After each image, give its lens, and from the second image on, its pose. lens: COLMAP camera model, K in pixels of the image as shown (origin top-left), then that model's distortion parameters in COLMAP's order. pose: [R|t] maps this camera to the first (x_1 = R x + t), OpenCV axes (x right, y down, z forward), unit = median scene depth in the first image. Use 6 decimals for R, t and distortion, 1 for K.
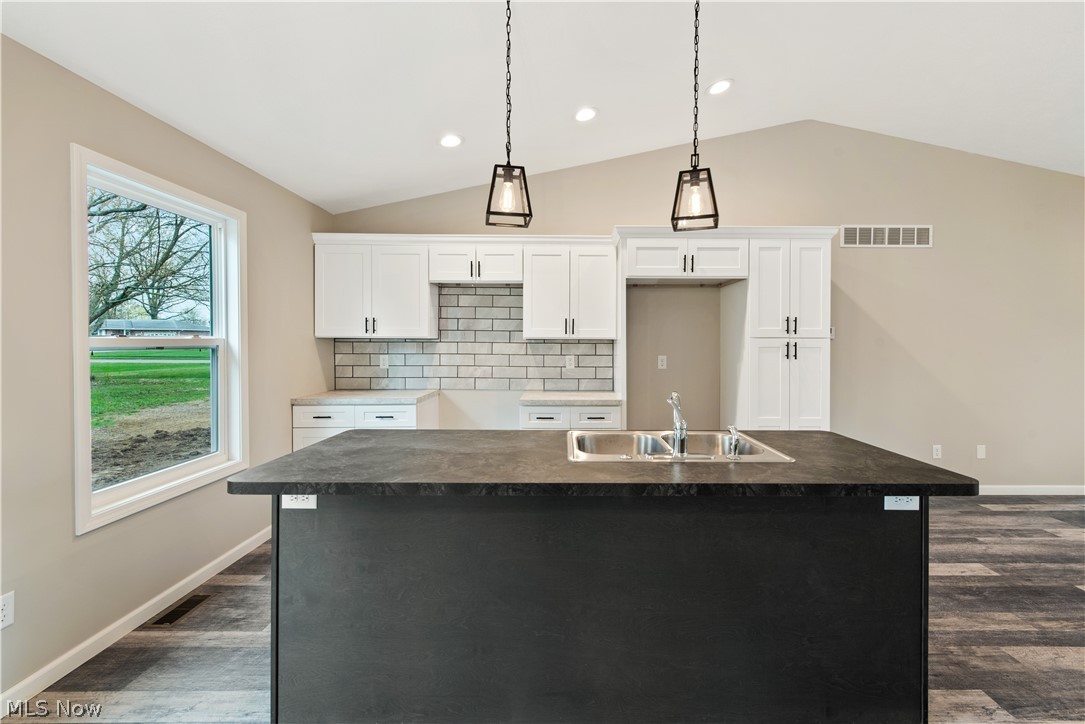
lens RADIAL K [[453.9, 0, 564.6], [0, 453.9, 343.8], [0, 0, 1]] dist [0.003571, 0.000192]
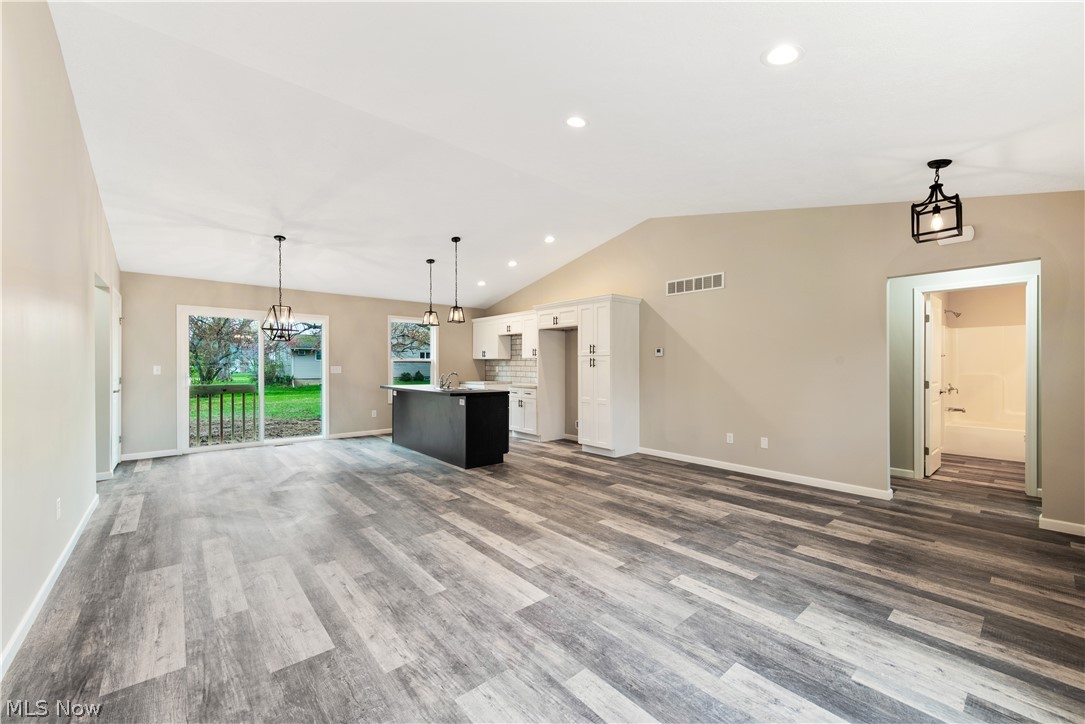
lens RADIAL K [[440.8, 0, 542.5], [0, 440.8, 362.0], [0, 0, 1]] dist [0.001748, 0.000059]
pose [[0.634917, -0.007983, -0.772539, 1.595354], [-0.007664, 0.999832, -0.016630, 0.040416], [0.772542, 0.016479, 0.634749, -0.282143]]
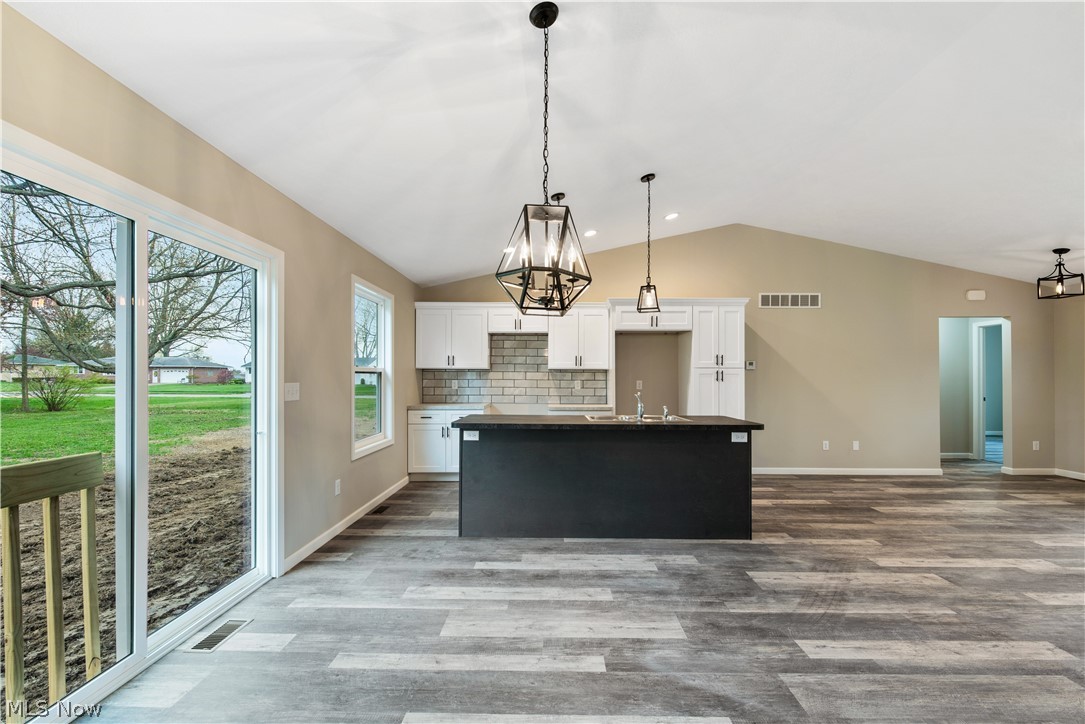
lens RADIAL K [[456.1, 0, 543.0], [0, 456.1, 373.5], [0, 0, 1]] dist [-0.003491, -0.000195]
pose [[0.999800, -0.000562, -0.020003, -0.076546], [0.000245, 0.999874, -0.015868, 0.028346], [0.020009, 0.015860, 0.999674, -0.542544]]
